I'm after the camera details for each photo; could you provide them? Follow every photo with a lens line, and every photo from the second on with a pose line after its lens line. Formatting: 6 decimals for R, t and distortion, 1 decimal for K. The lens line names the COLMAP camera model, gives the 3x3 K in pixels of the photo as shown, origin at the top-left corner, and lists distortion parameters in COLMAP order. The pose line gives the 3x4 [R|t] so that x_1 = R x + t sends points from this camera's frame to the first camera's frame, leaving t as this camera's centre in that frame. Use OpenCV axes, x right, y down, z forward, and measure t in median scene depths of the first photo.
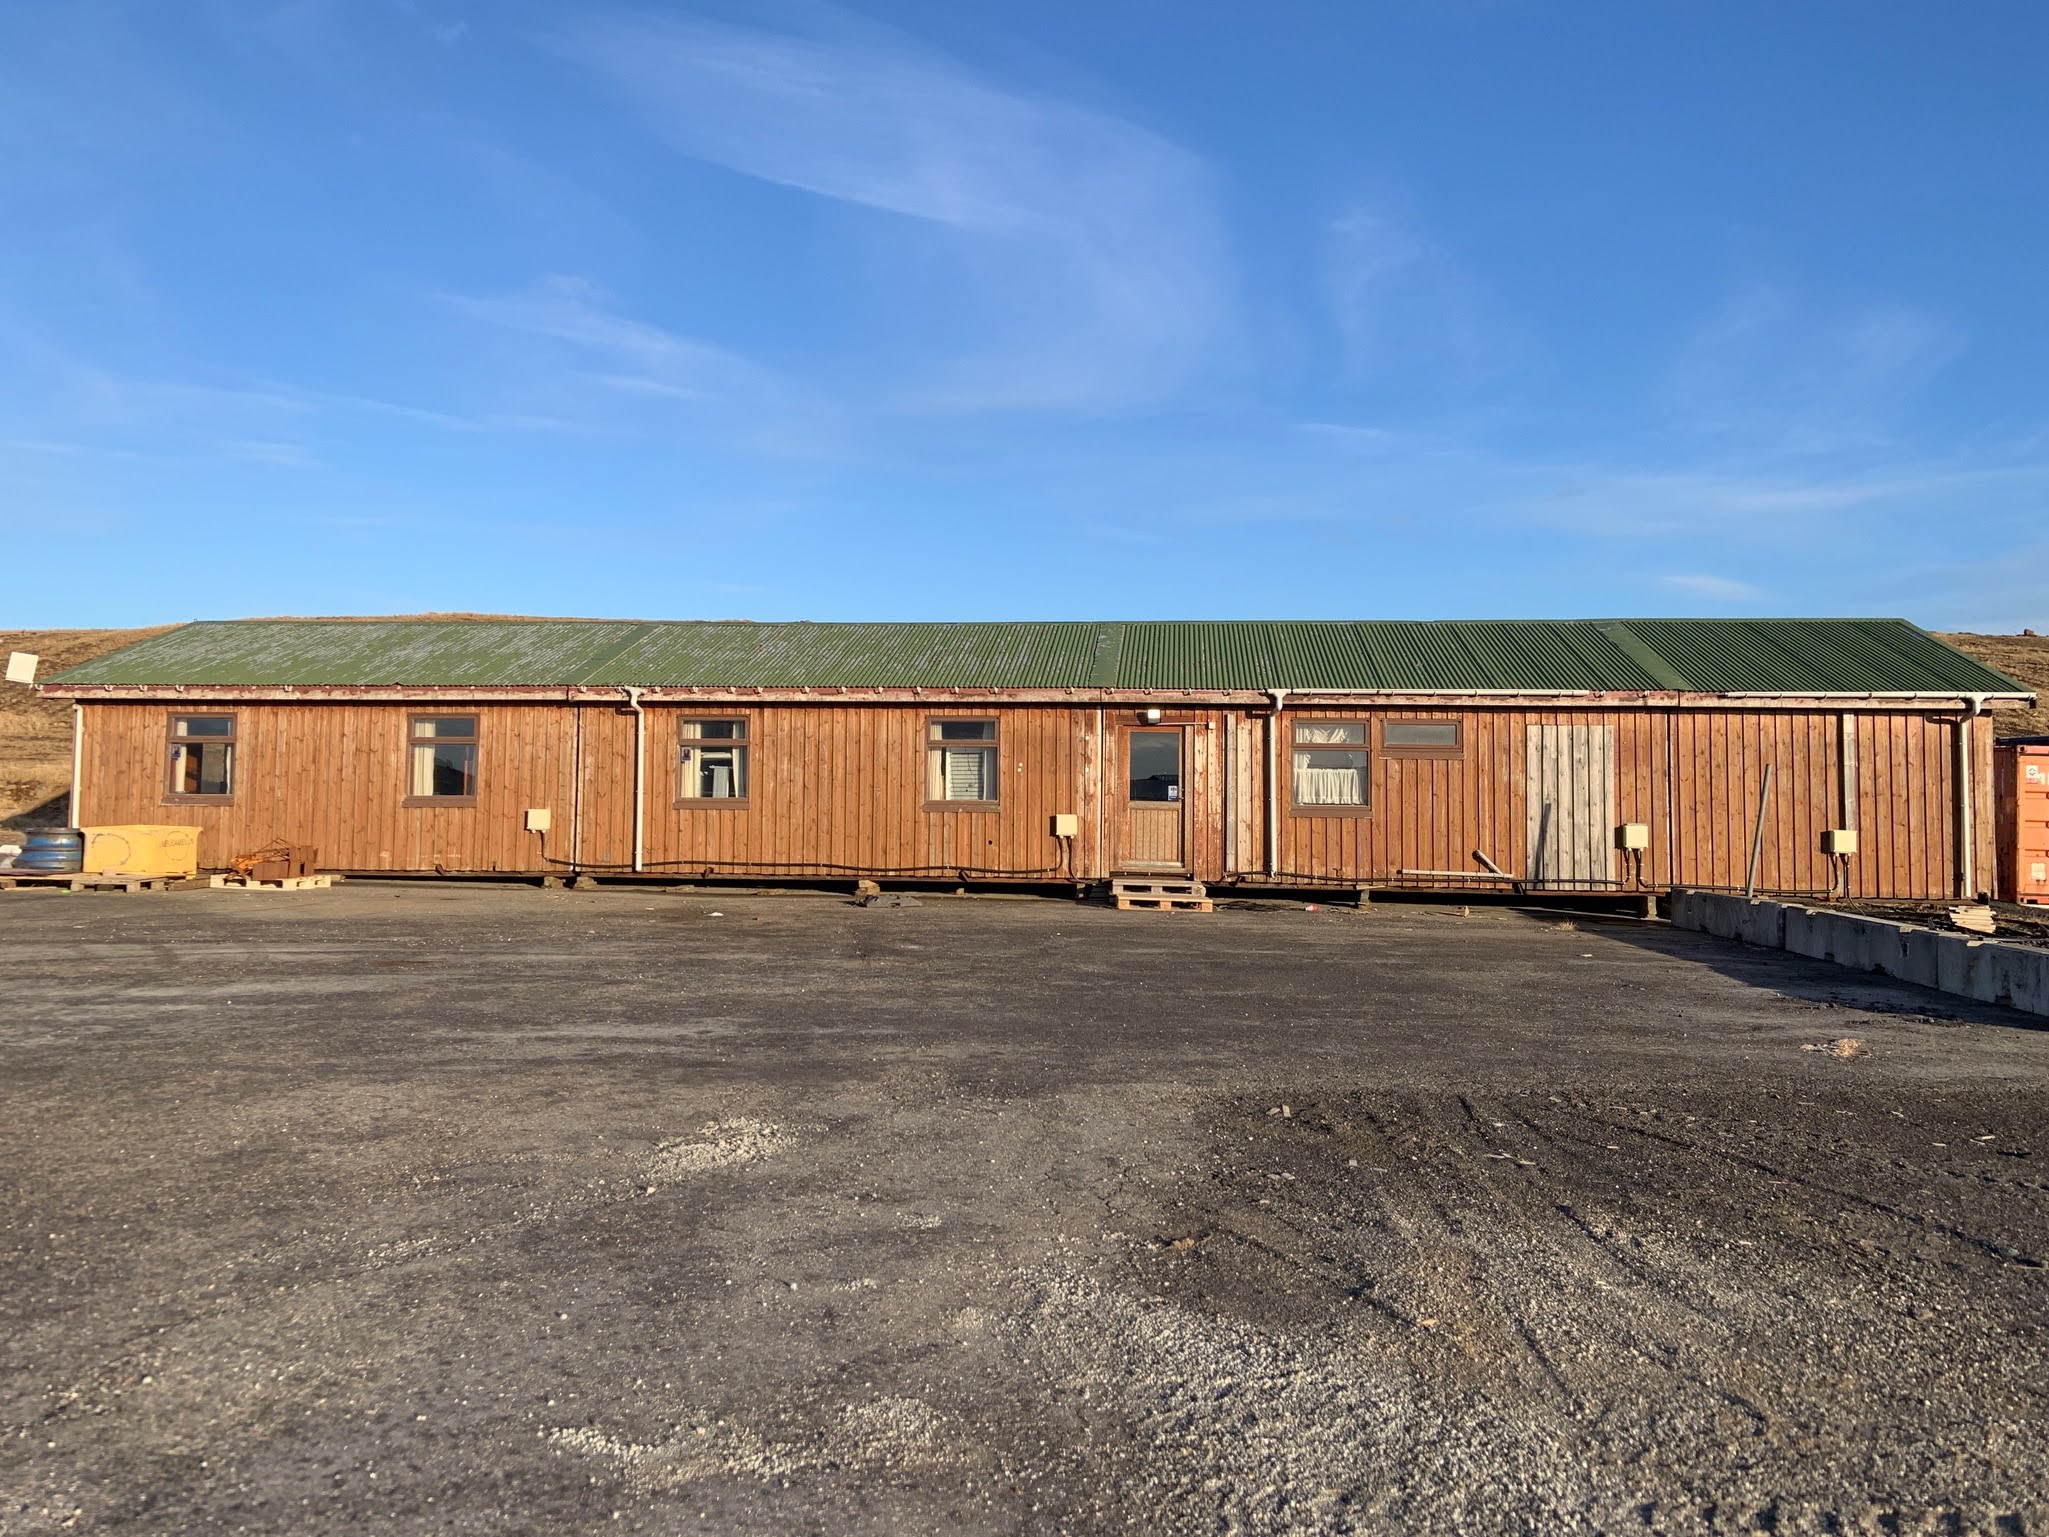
lens RADIAL K [[1536.3, 0, 1015.7], [0, 1536.3, 729.8], [0, 0, 1]] dist [0.146353, -0.197556]
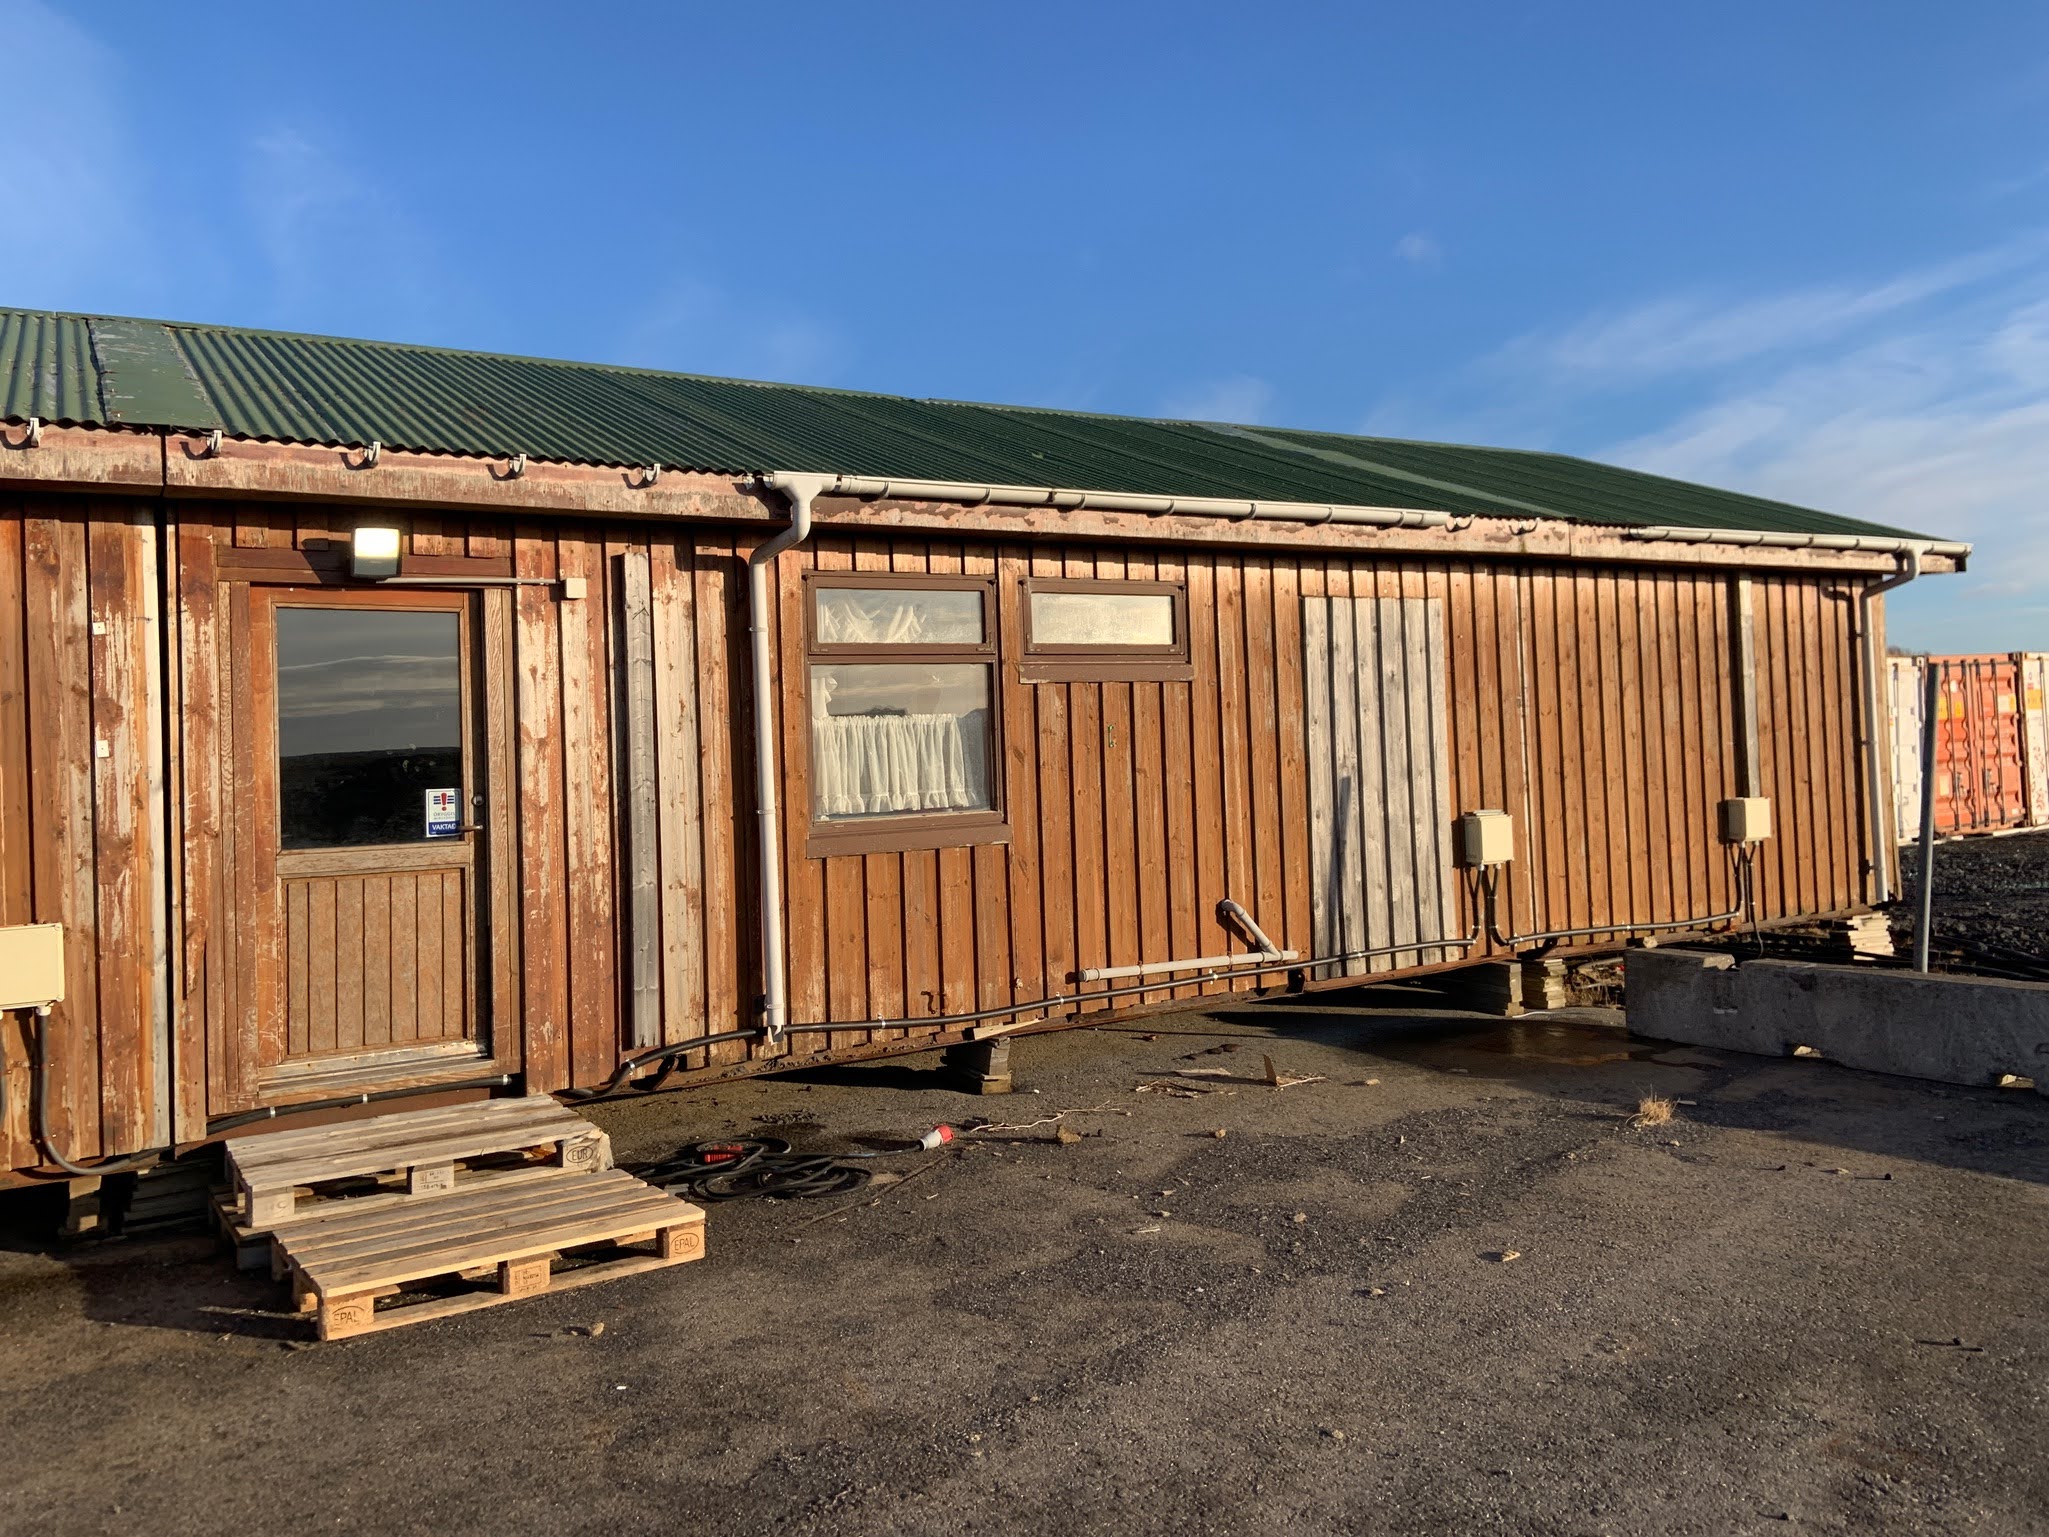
lens RADIAL K [[1536.3, 0, 1015.7], [0, 1536.3, 729.8], [0, 0, 1]] dist [0.146353, -0.197556]
pose [[0.790214, -0.034221, 0.611875, 0.005514], [0.027310, 0.999414, 0.020625, 0.021993], [-0.612222, 0.000412, 0.790685, 0.697169]]
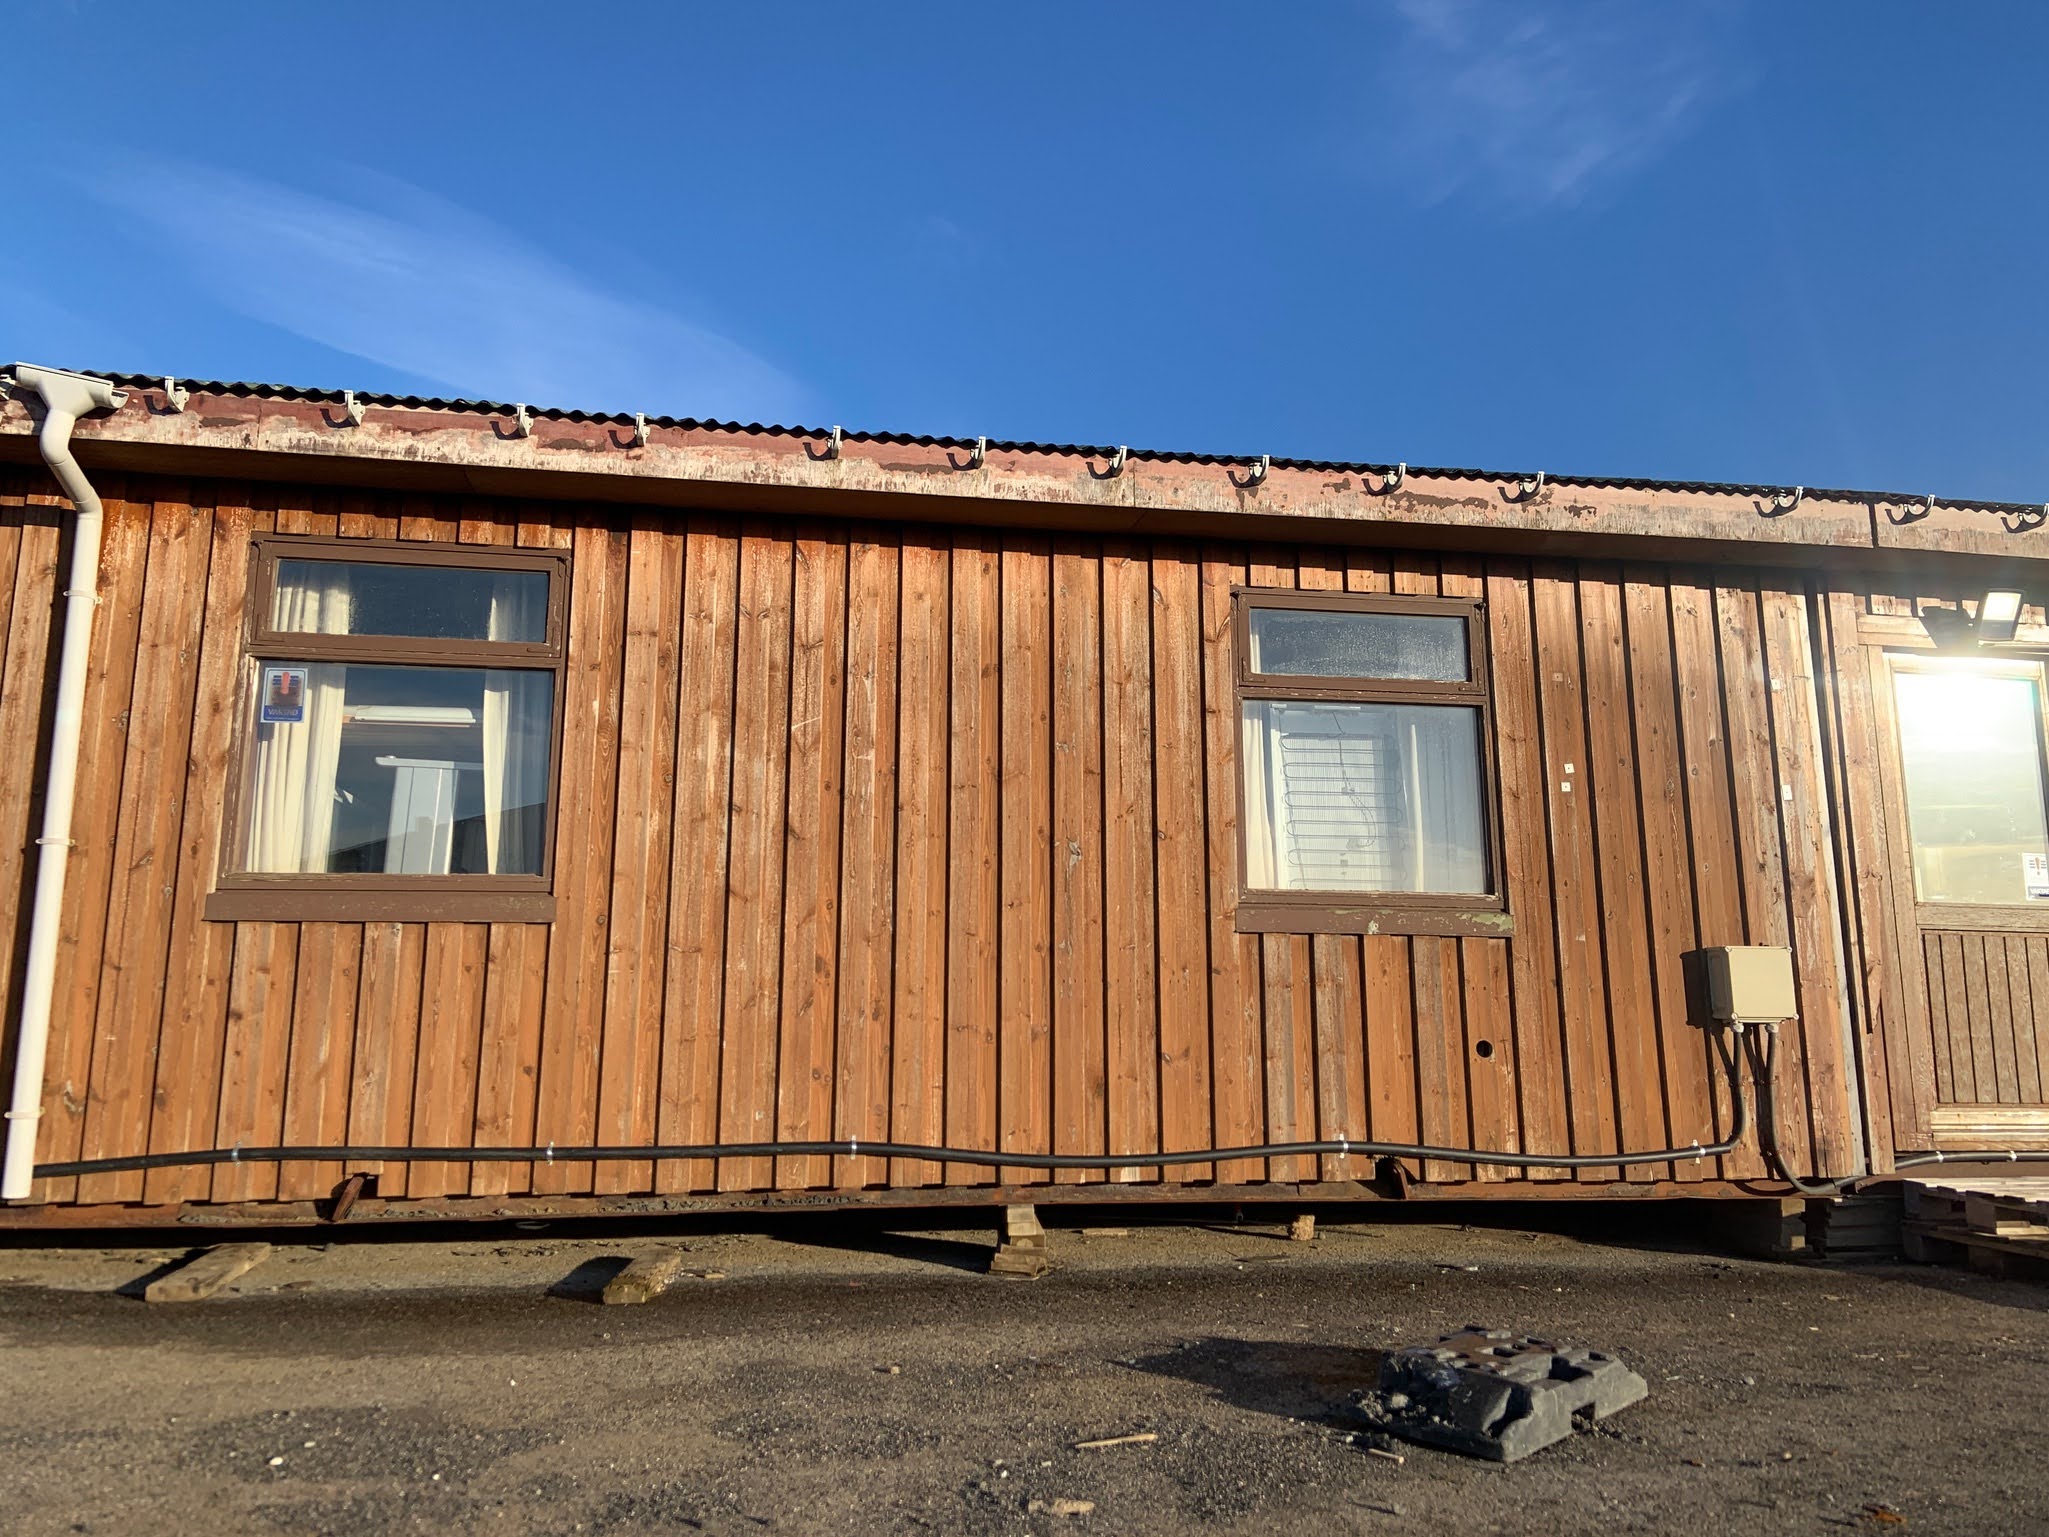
lens RADIAL K [[1536.3, 0, 1015.7], [0, 1536.3, 729.8], [0, 0, 1]] dist [0.146353, -0.197556]
pose [[0.962993, 0.041172, 0.266363, -0.175028], [-0.004273, 0.990472, -0.137650, 0.056914], [-0.269493, 0.131417, 0.953993, 0.765771]]
